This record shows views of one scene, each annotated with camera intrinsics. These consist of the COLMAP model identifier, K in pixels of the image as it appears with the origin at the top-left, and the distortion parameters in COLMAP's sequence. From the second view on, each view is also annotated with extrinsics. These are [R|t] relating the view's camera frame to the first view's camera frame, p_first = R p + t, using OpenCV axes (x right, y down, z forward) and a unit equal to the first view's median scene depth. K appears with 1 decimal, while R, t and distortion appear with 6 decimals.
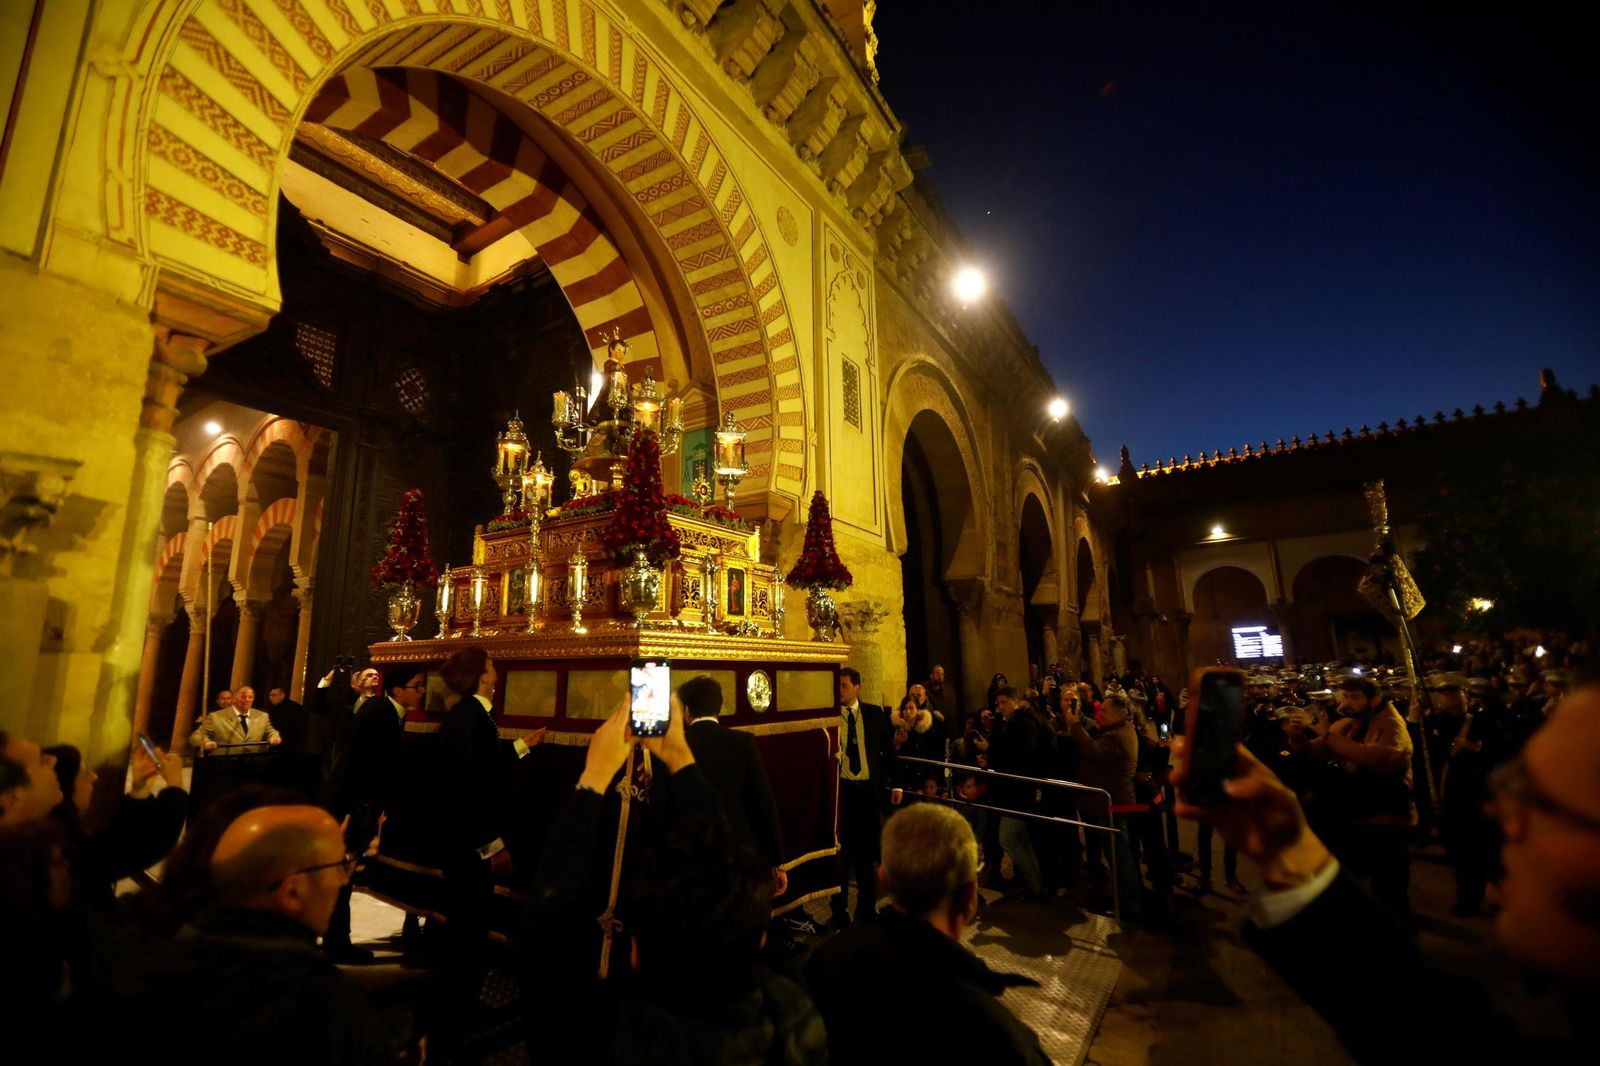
lens RADIAL K [[727.5, 0, 793.5], [0, 727.5, 526.6], [0, 0, 1]] dist [-0.072774, 0.031109]
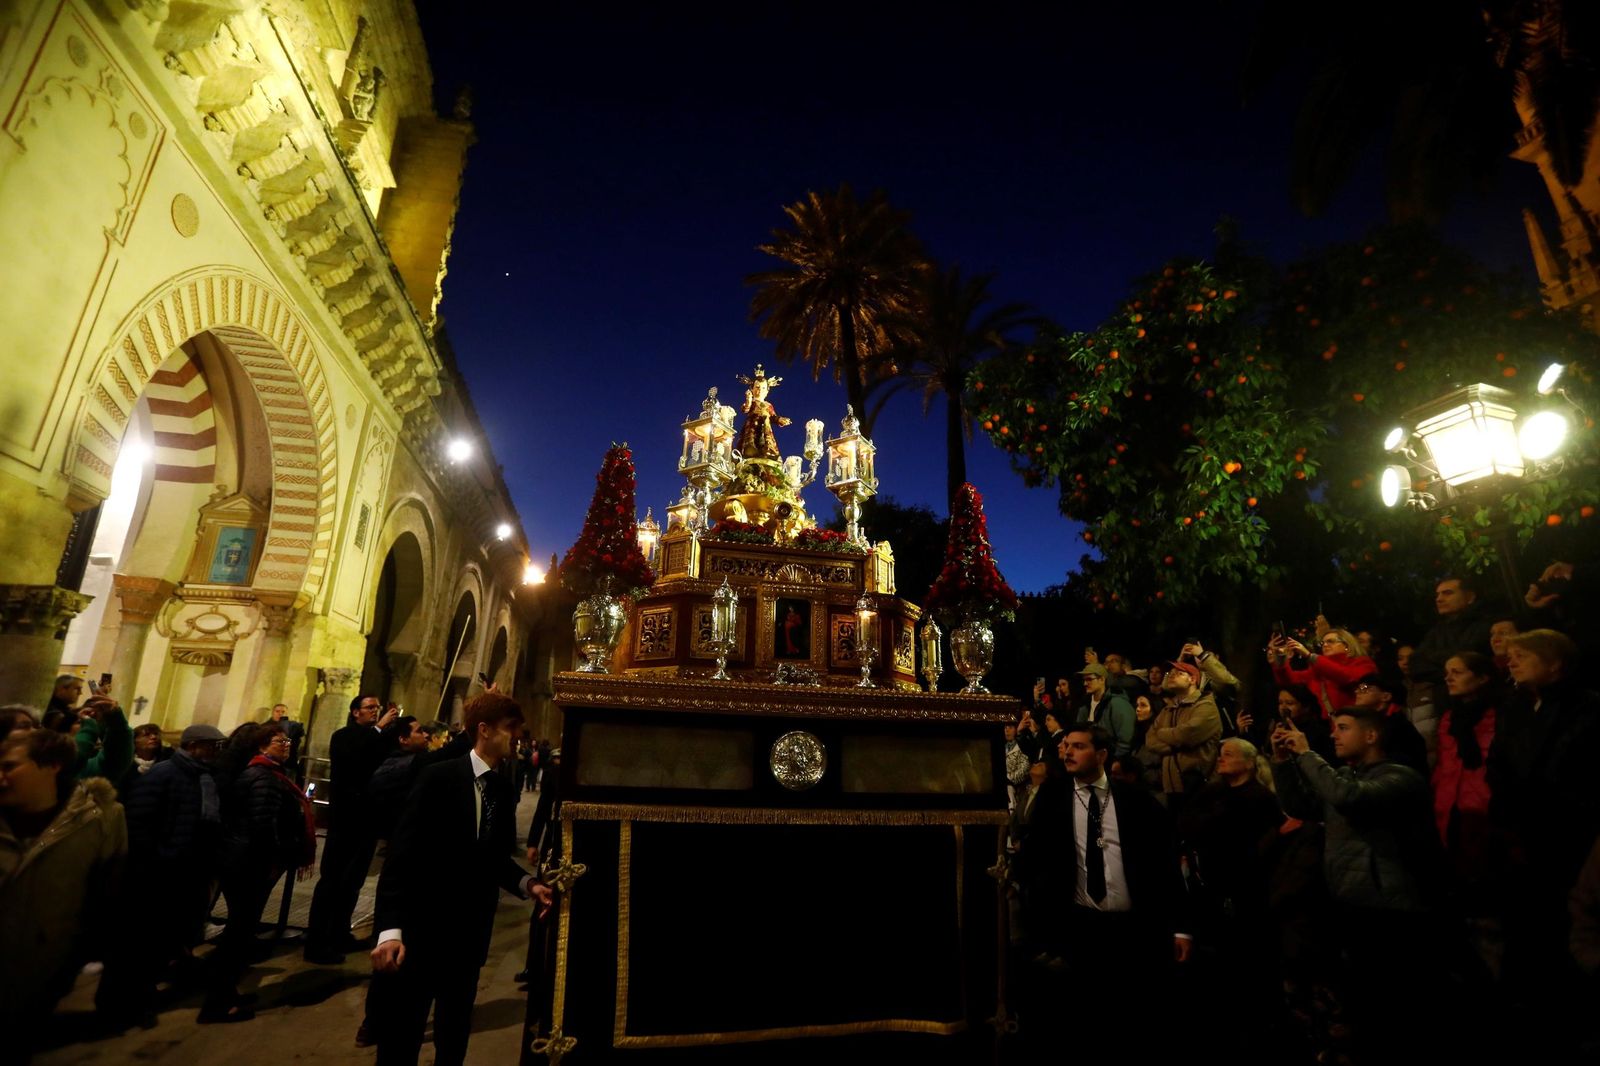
lens RADIAL K [[727.5, 0, 793.5], [0, 727.5, 526.6], [0, 0, 1]] dist [-0.072774, 0.031109]
pose [[0.718223, 0.234444, 0.655128, -0.198947], [-0.169717, 0.972117, -0.161819, -0.078733], [-0.674798, 0.005036, 0.737985, -0.561170]]
